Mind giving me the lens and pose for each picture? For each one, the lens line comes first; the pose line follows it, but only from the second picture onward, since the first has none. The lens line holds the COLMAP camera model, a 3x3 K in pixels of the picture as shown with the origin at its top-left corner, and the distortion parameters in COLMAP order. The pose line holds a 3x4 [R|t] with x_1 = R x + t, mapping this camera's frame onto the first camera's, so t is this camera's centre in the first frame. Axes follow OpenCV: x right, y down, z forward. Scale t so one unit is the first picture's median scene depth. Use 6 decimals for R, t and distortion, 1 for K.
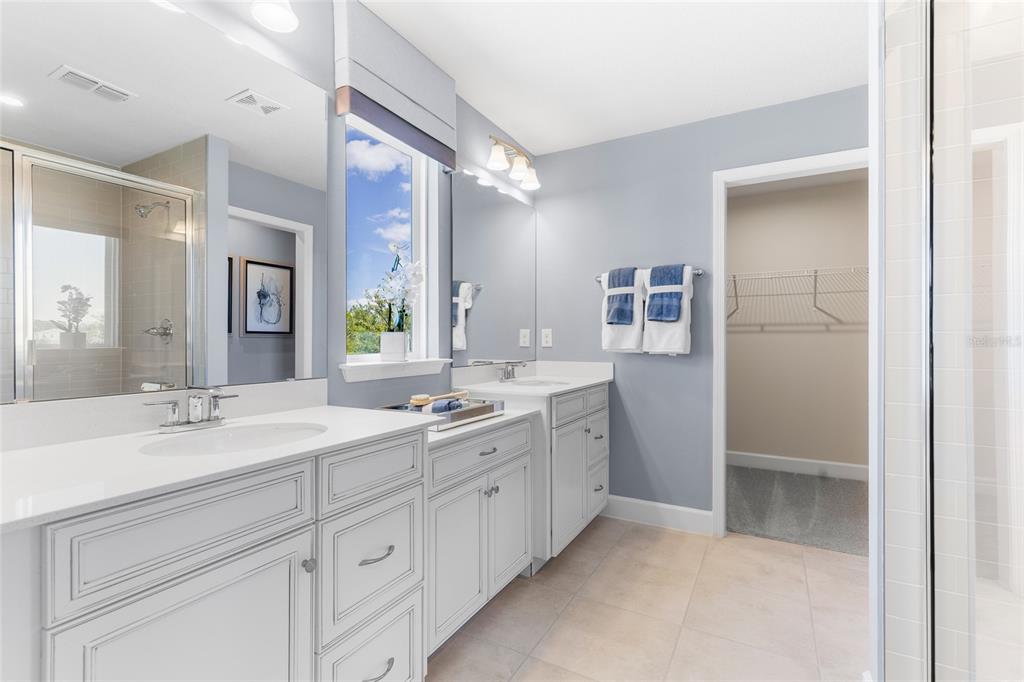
lens RADIAL K [[464.3, 0, 512.0], [0, 464.3, 341.0], [0, 0, 1]] dist [-0.000210, -0.000018]
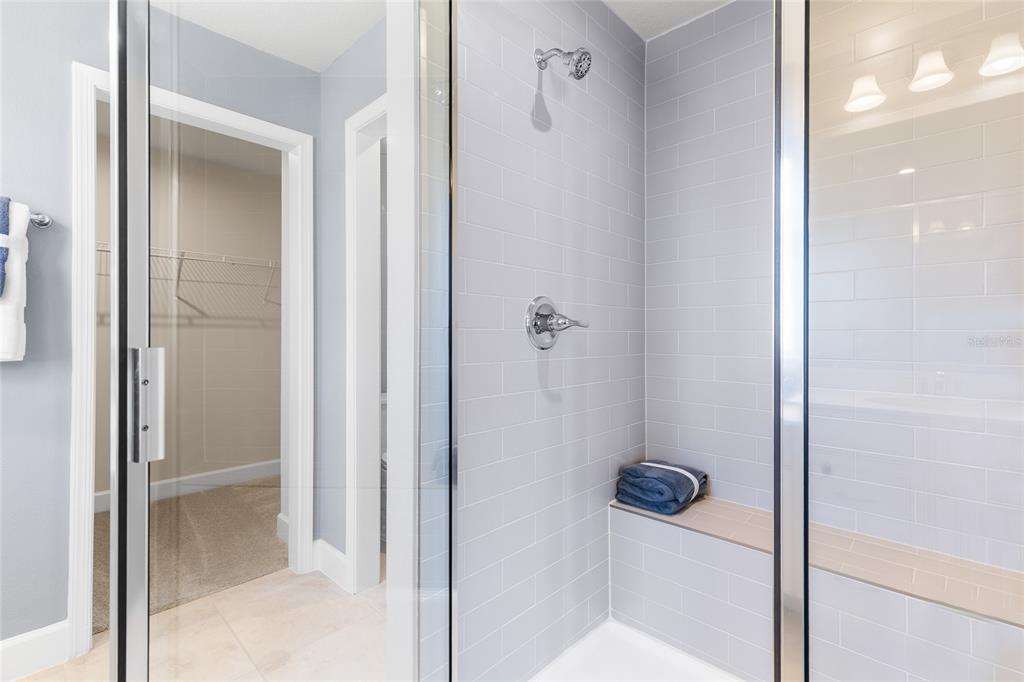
lens RADIAL K [[468.9, 0, 512.0], [0, 468.9, 341.0], [0, 0, 1]] dist [0.002898, 0.000414]
pose [[0.257119, -0.004620, 0.966369, -0.015434], [-0.010429, 0.999917, 0.007555, -0.006433], [-0.966323, -0.012021, 0.257050, 0.279459]]
